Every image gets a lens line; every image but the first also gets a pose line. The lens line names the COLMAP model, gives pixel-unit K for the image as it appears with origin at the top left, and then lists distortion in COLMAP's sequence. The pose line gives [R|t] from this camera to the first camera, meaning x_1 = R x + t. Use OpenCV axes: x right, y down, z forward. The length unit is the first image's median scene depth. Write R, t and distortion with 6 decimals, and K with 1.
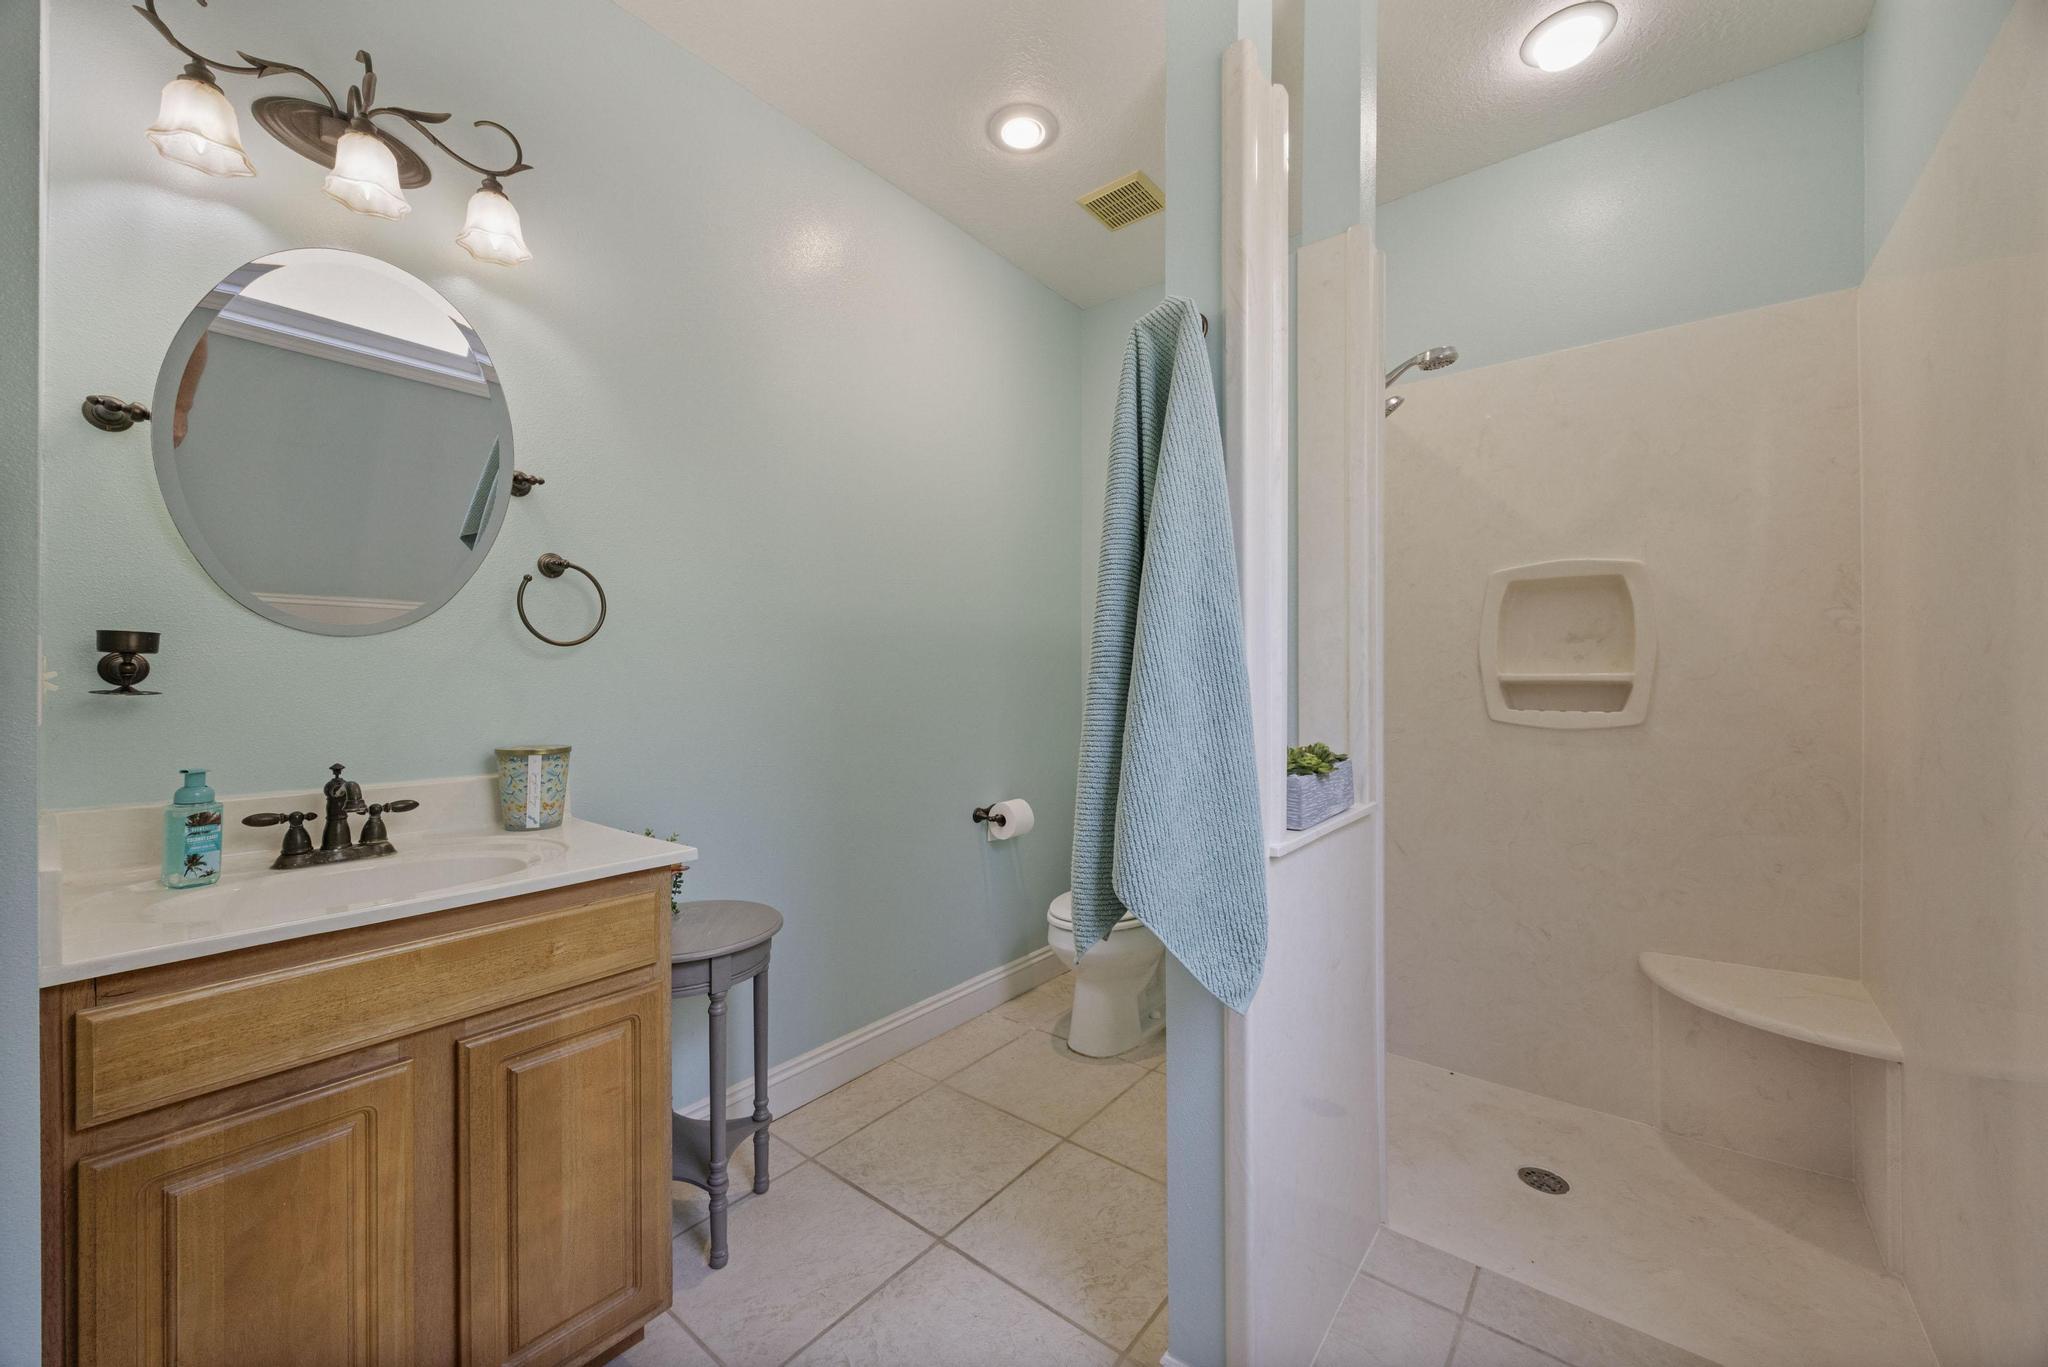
lens RADIAL K [[785.8, 0, 1024.7], [0, 785.8, 675.1], [0, 0, 1]] dist [0.002487, 0.000619]
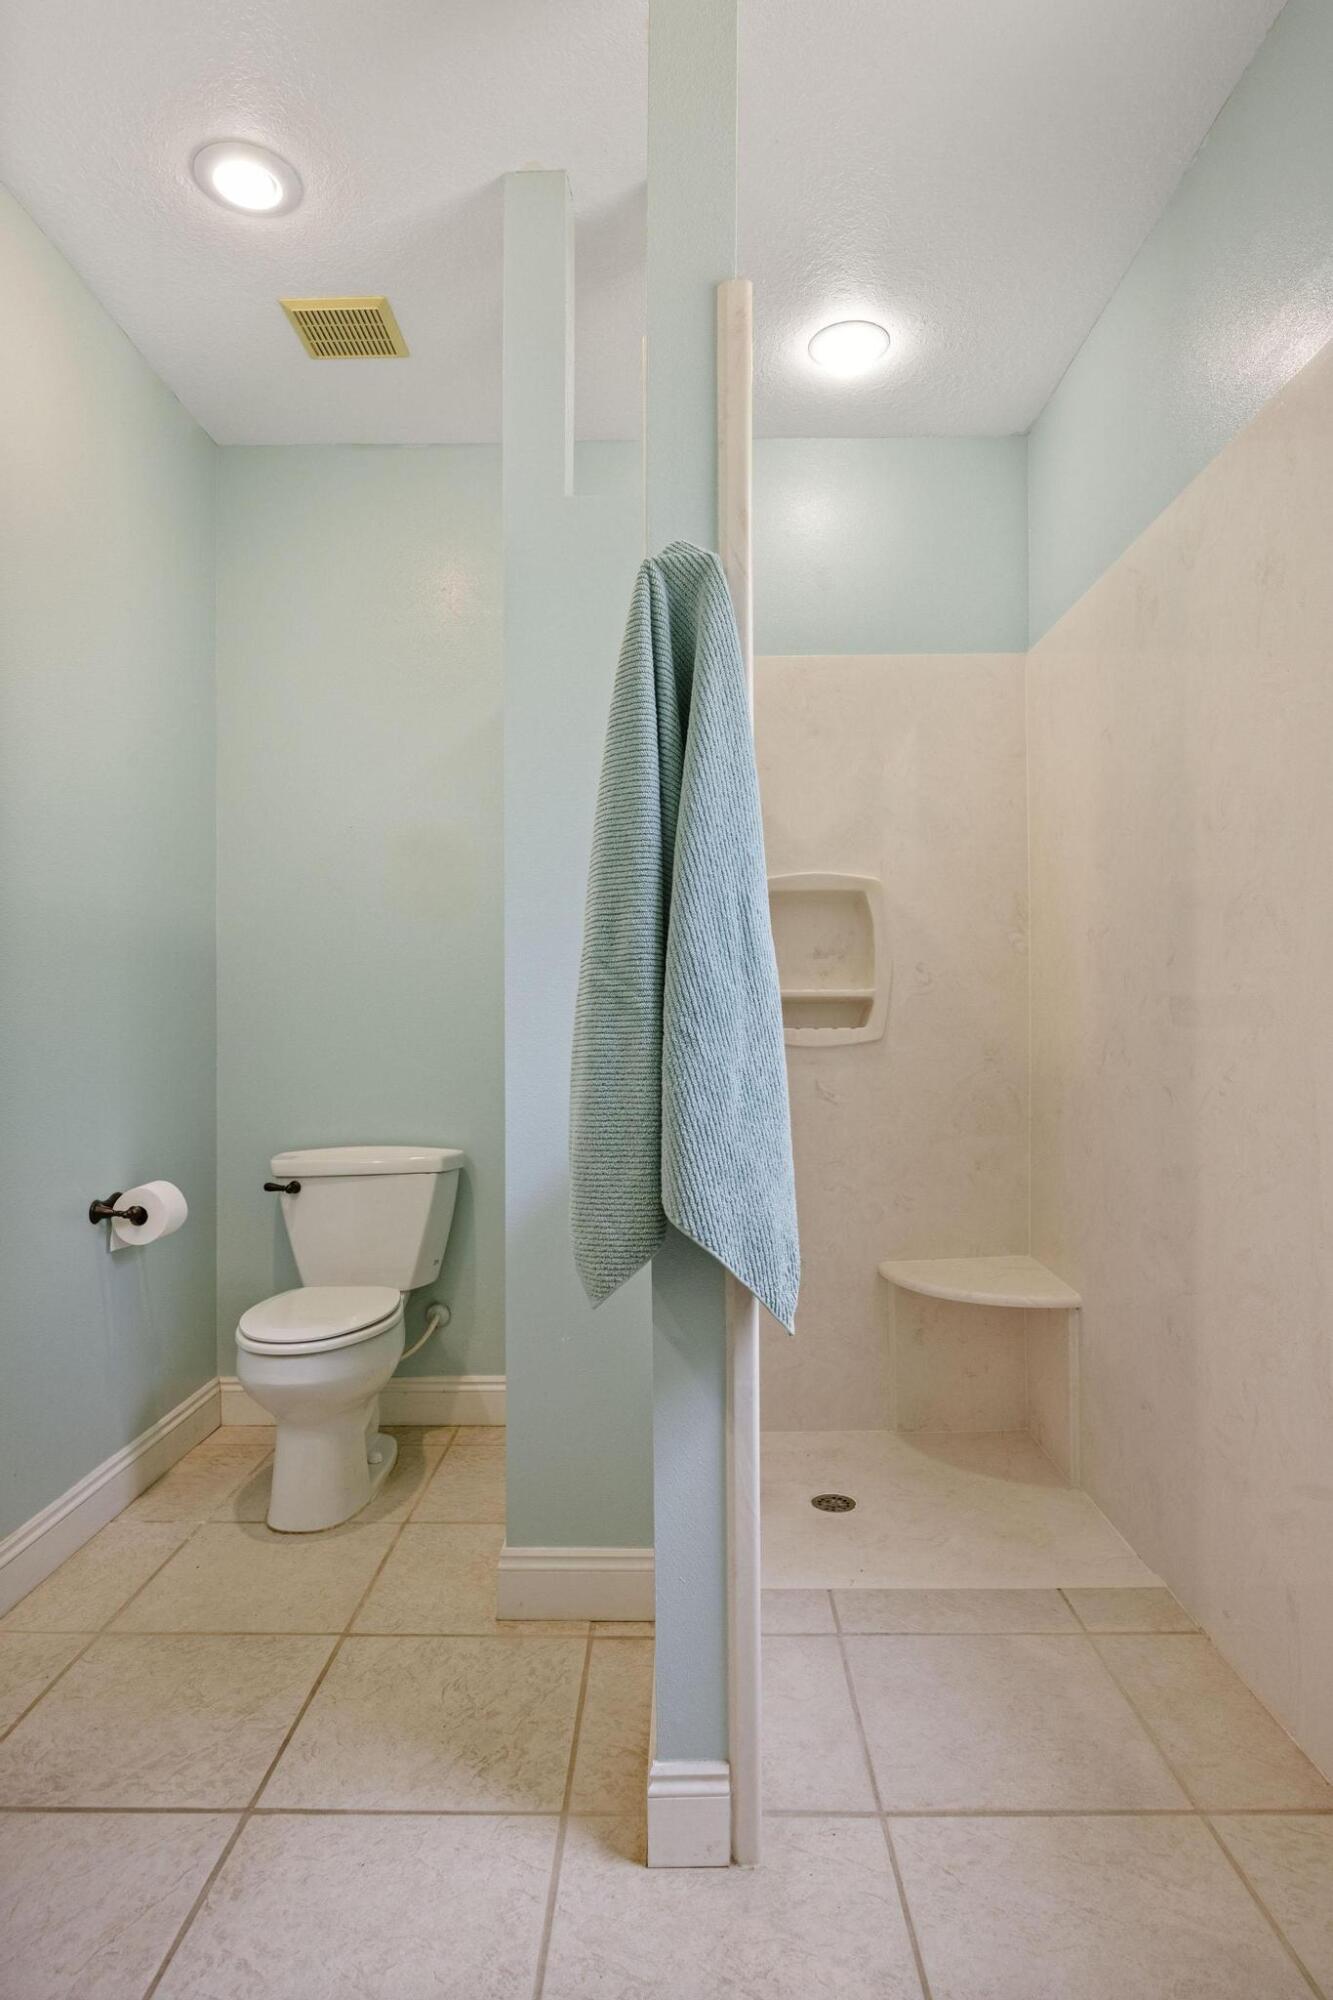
lens RADIAL K [[1137.3, 0, 665.2], [0, 1137.3, 1007.7], [0, 0, 1]] dist [0.004589, -0.004412]
pose [[0.790269, 0.000678, 0.612760, -0.364170], [0.001339, 0.999995, -0.002833, 0.027122], [-0.612759, 0.003059, 0.790264, 0.006259]]
